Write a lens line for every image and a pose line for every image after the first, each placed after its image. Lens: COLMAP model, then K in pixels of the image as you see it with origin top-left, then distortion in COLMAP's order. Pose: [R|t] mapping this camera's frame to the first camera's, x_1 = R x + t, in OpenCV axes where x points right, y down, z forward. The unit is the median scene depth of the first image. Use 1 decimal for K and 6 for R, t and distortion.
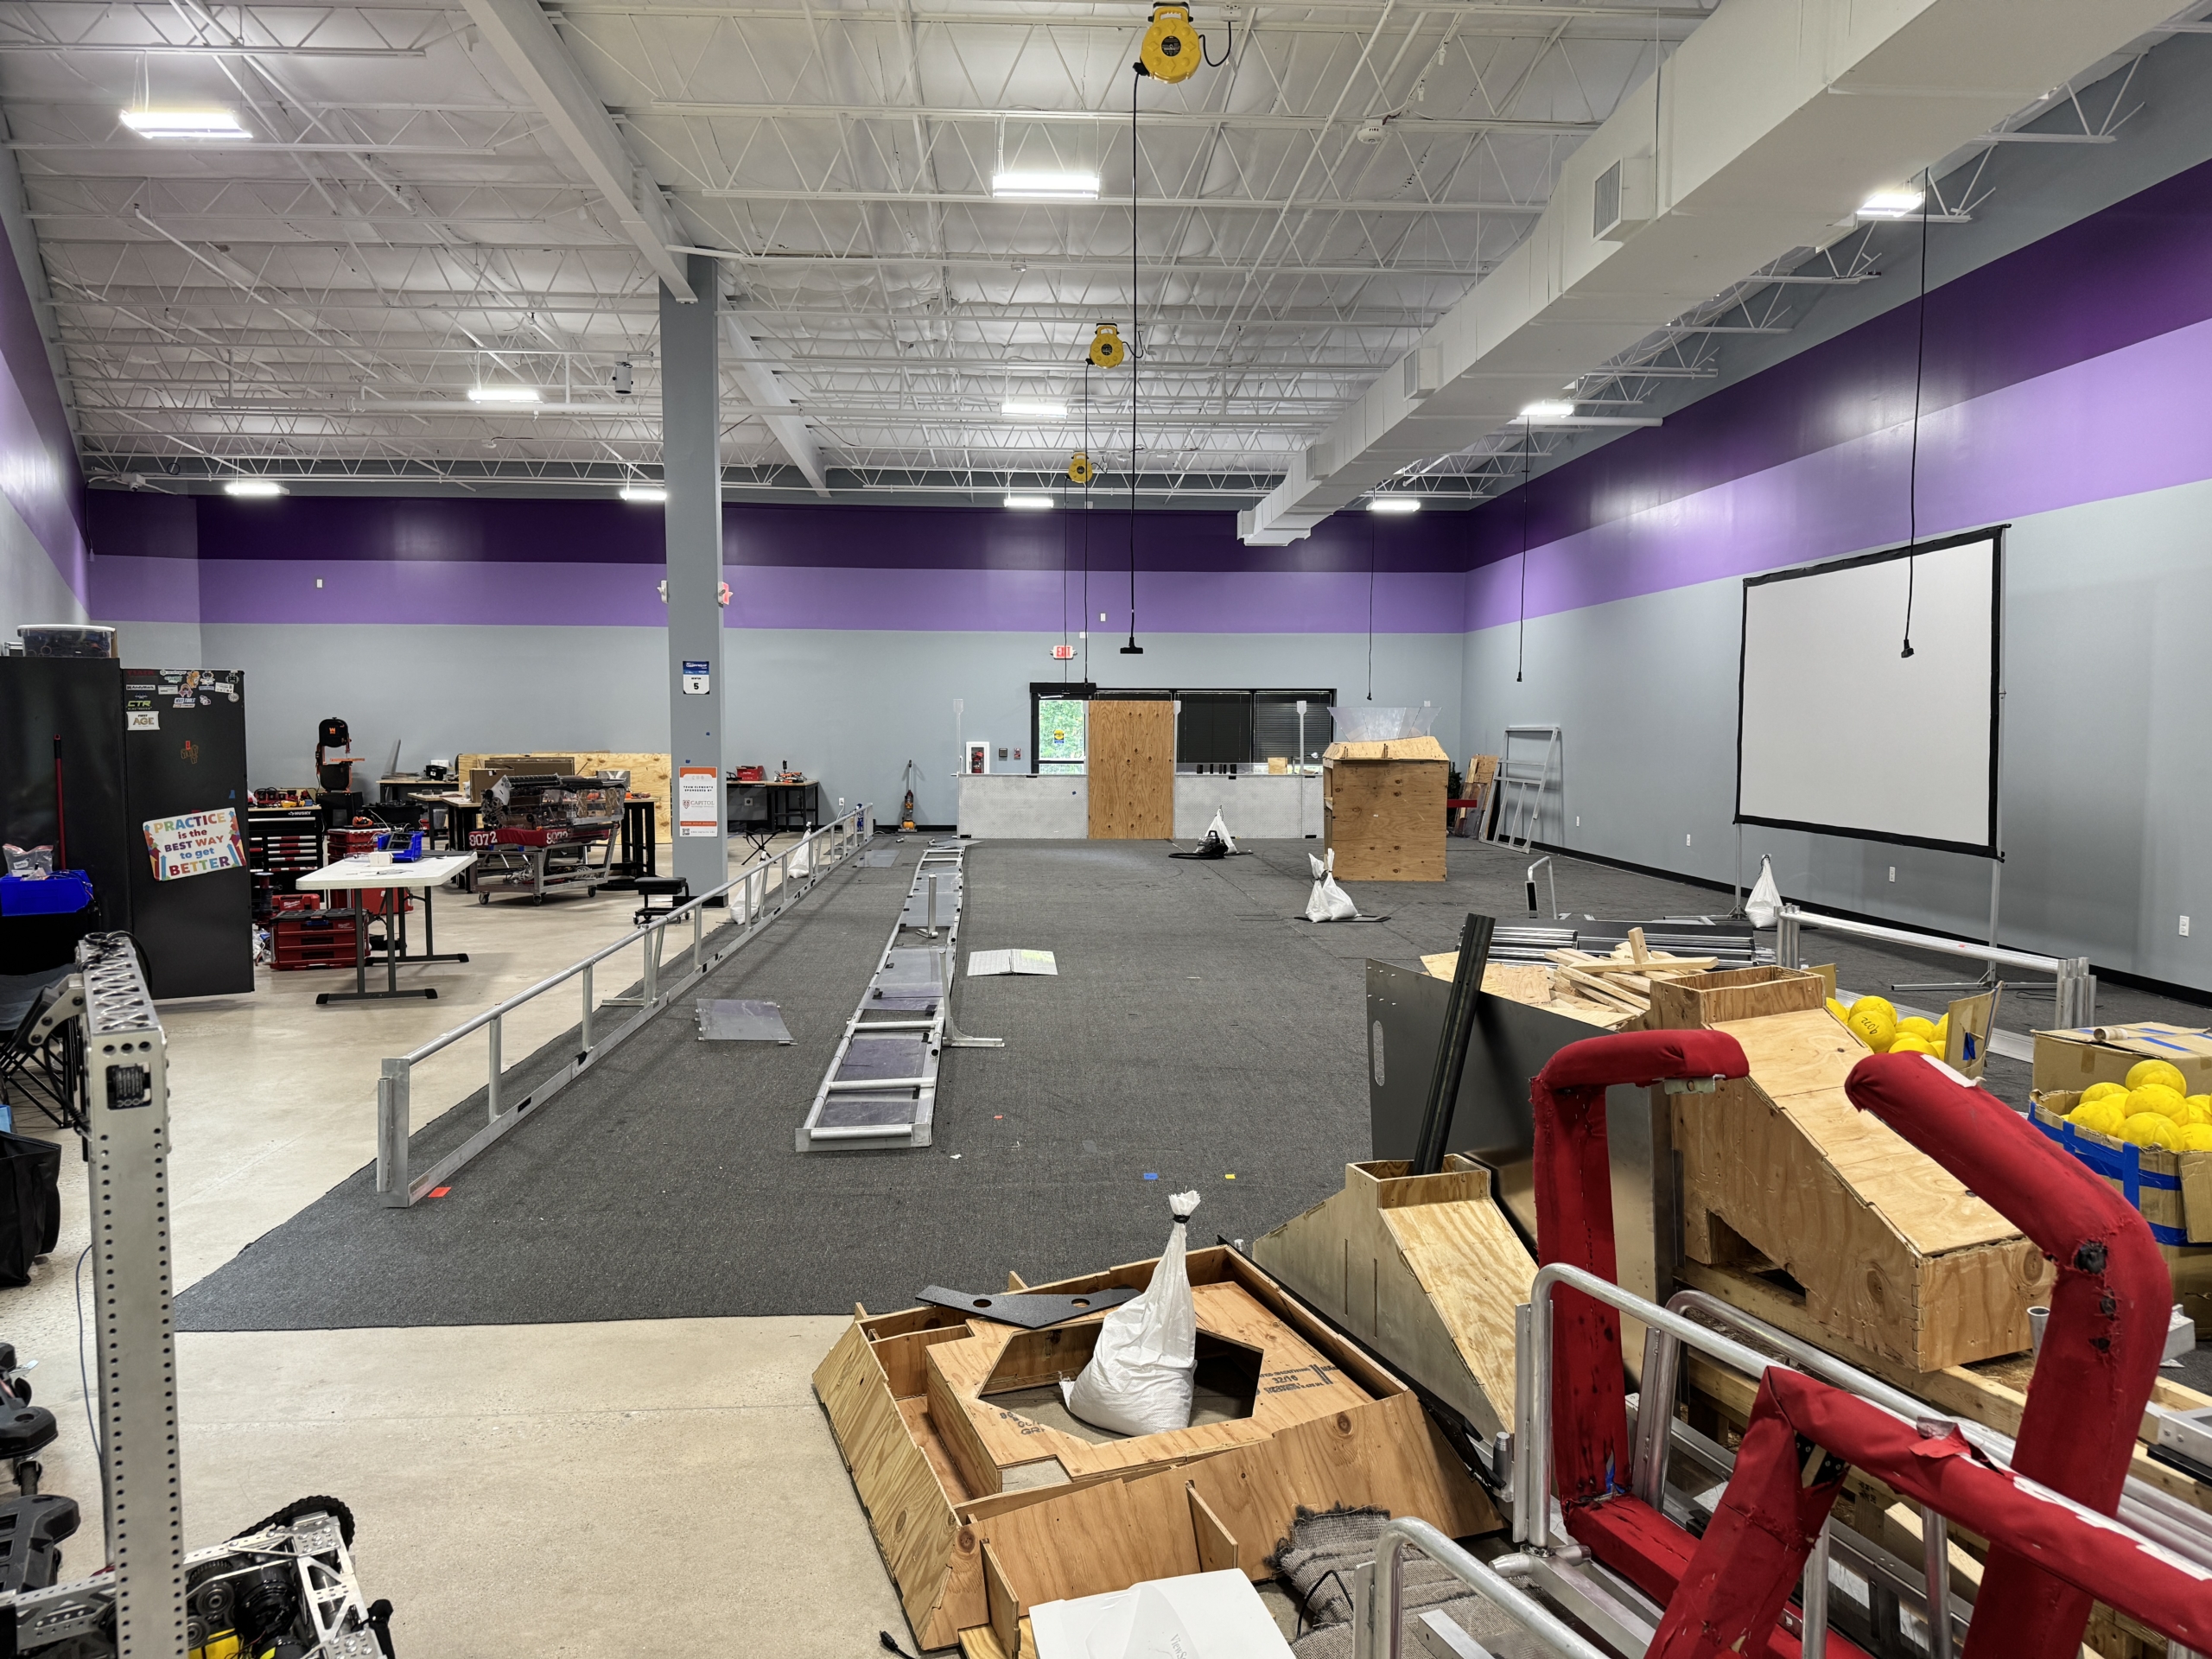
lens RADIAL K [[1547.3, 0, 1098.1], [0, 1547.3, 822.6], [0, 0, 1]] dist [0.053652, -0.061253]
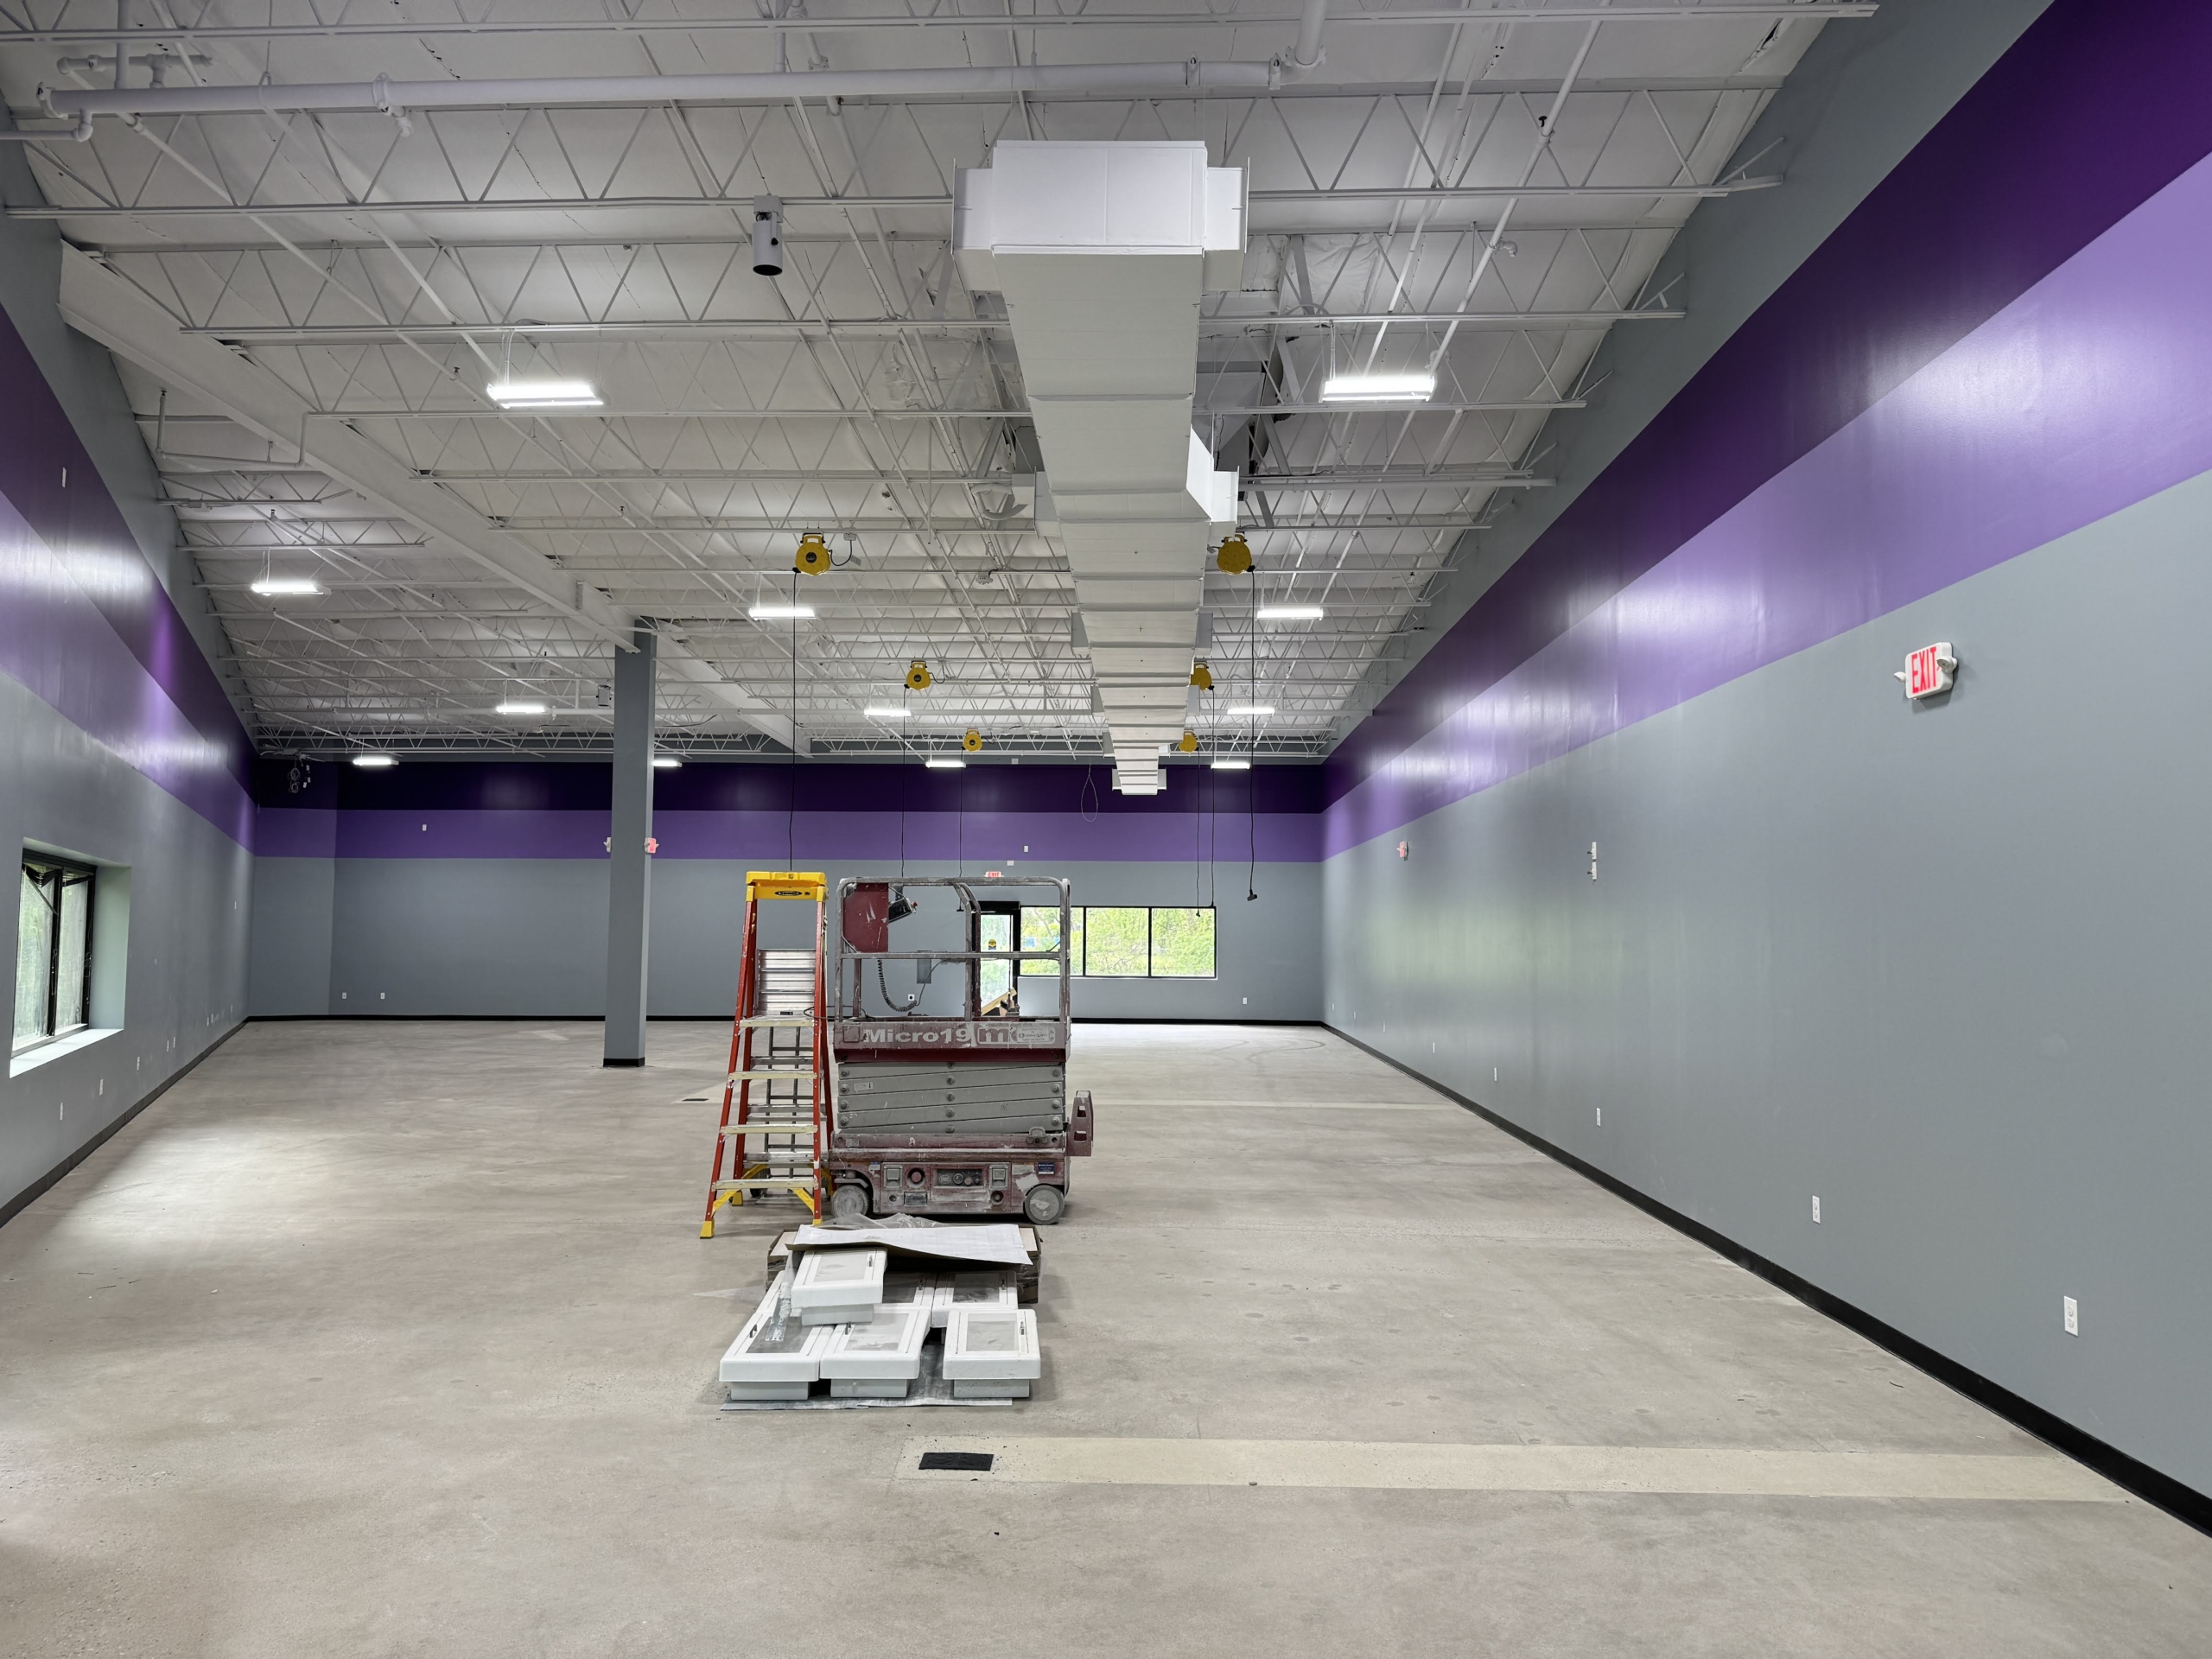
lens RADIAL K [[1547.3, 0, 1095.2], [0, 1547.3, 837.4], [0, 0, 1]] dist [0.053652, -0.061253]
pose [[0.995003, -0.002835, -0.099807, 0.206593], [-0.009688, 0.992140, -0.124758, 0.013243], [0.099376, 0.125101, 0.987155, -0.251314]]
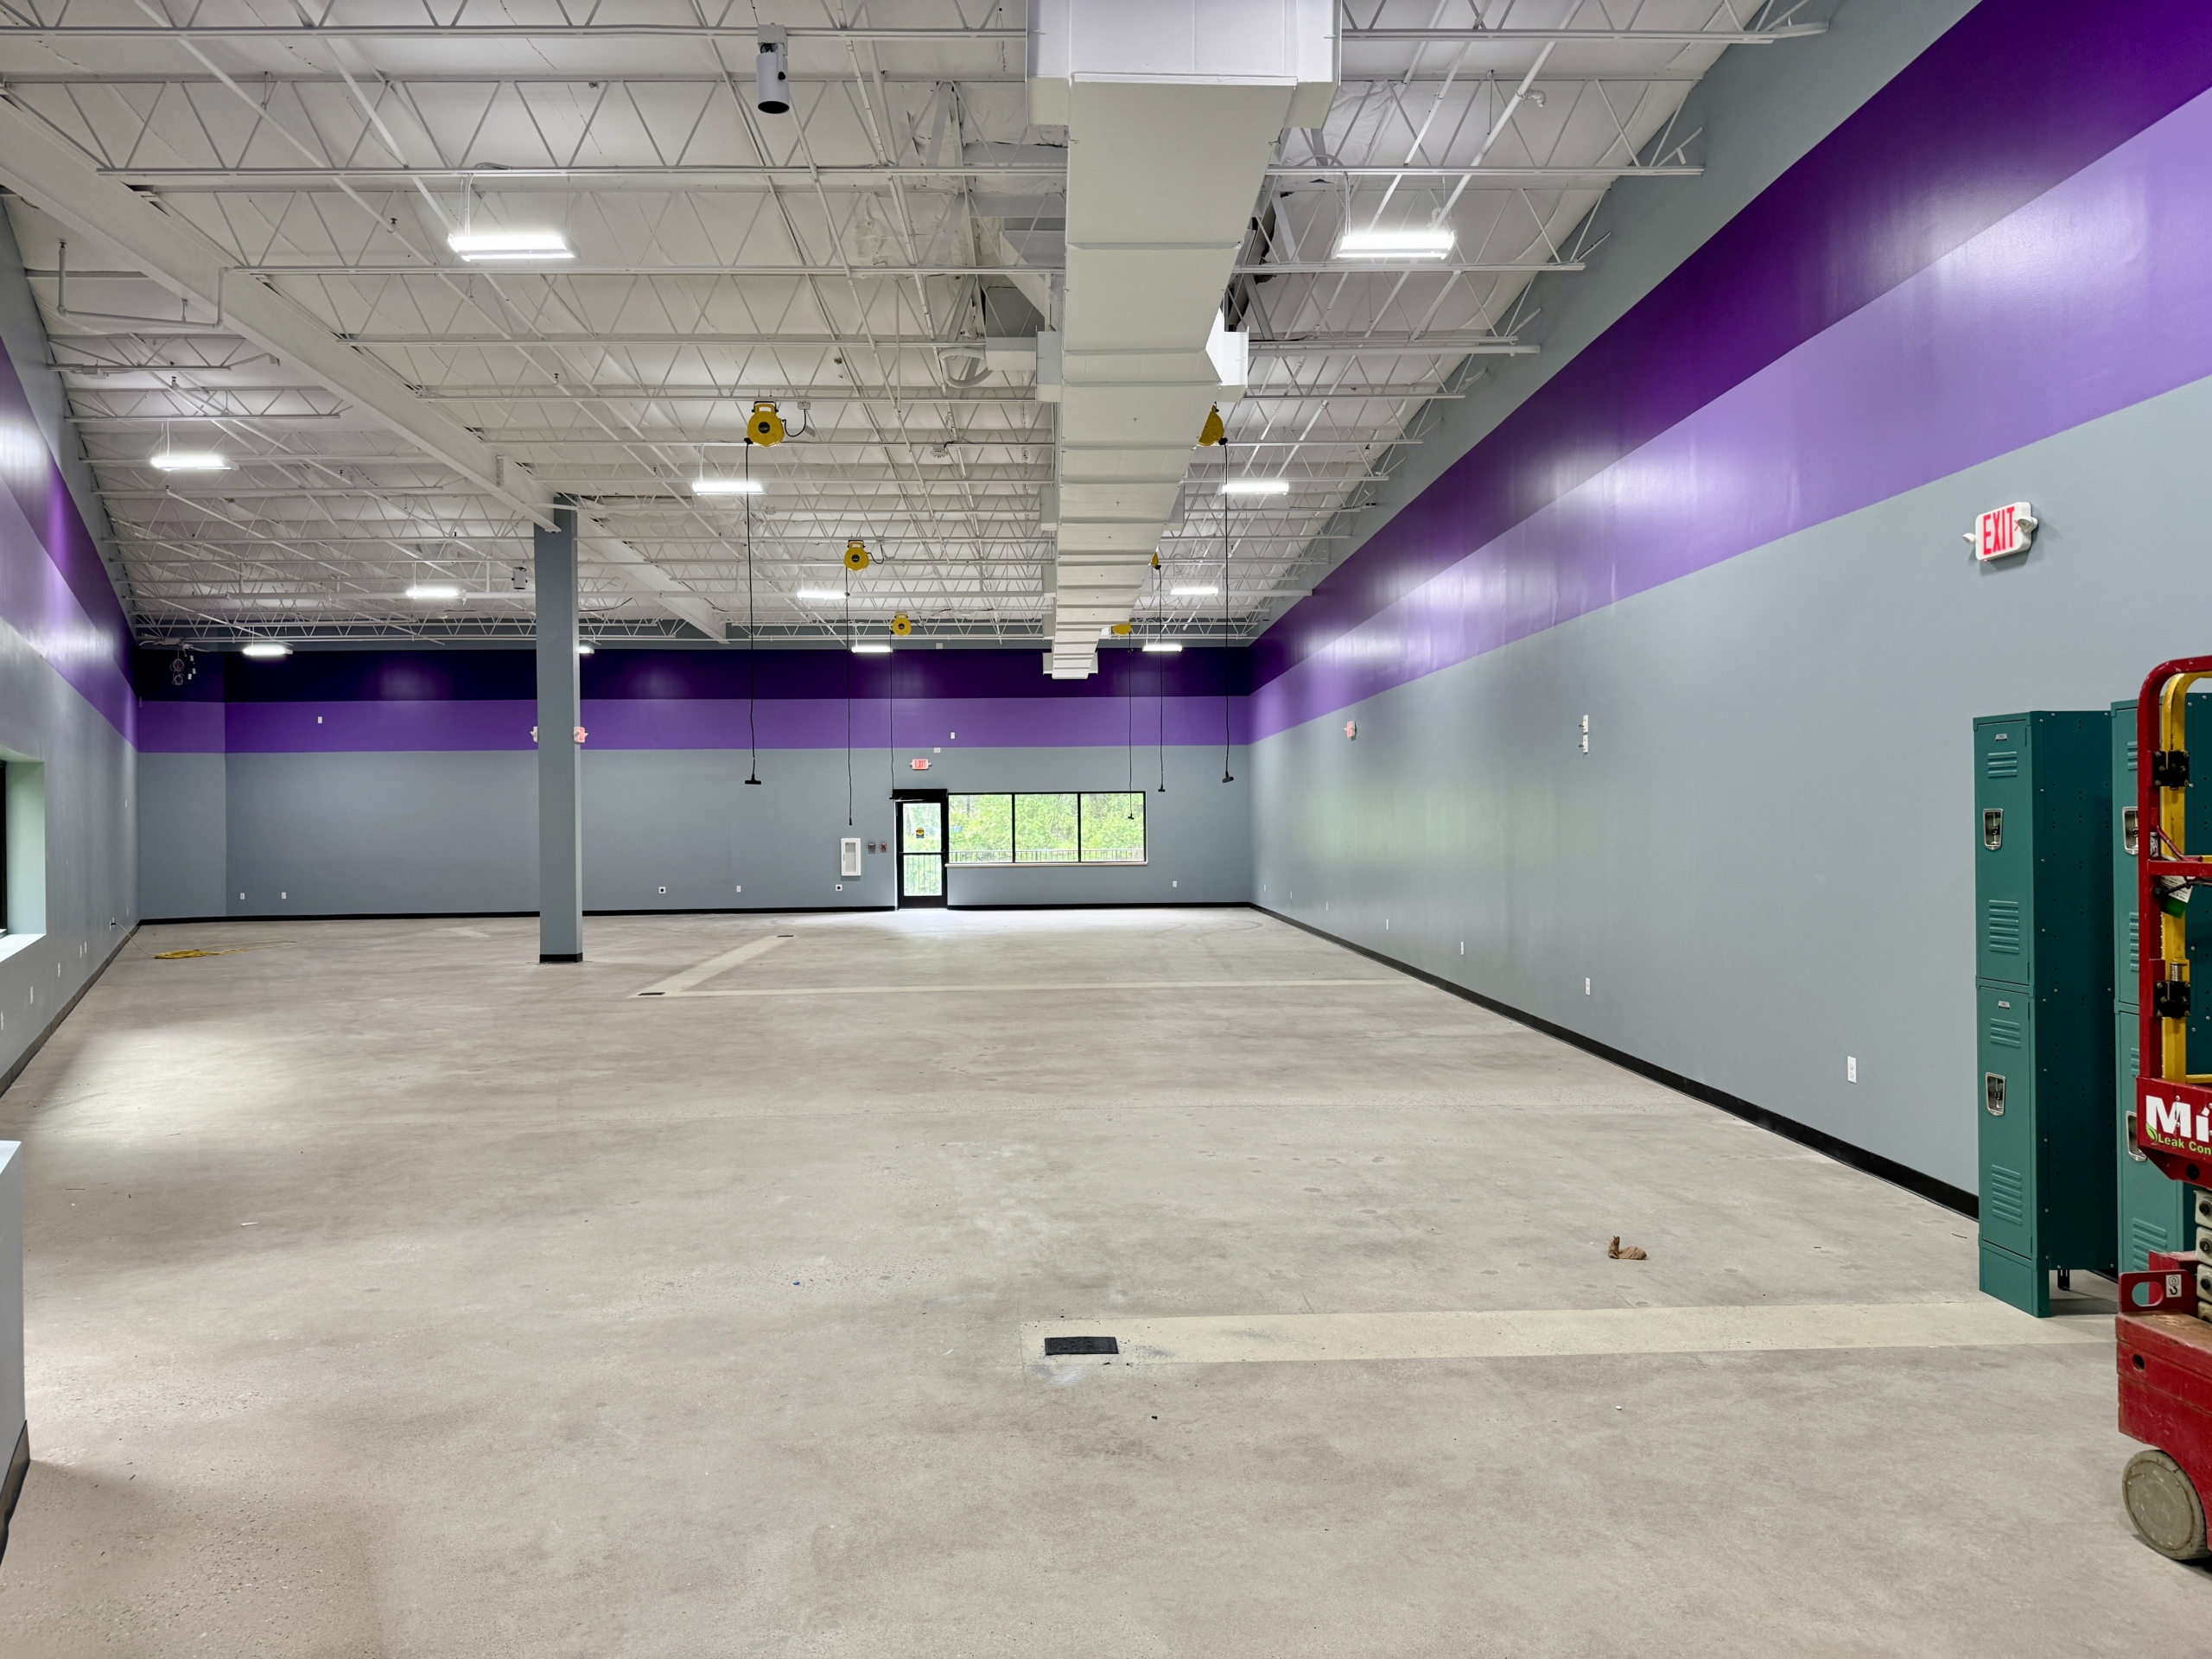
lens RADIAL K [[1547.3, 0, 1092.9], [0, 1547.3, 825.9], [0, 0, 1]] dist [0.053652, -0.061253]
pose [[0.999449, -0.014138, -0.030034, 0.170013], [0.012338, 0.998163, -0.059311, 0.014251], [0.030818, 0.058908, 0.997788, -0.243357]]
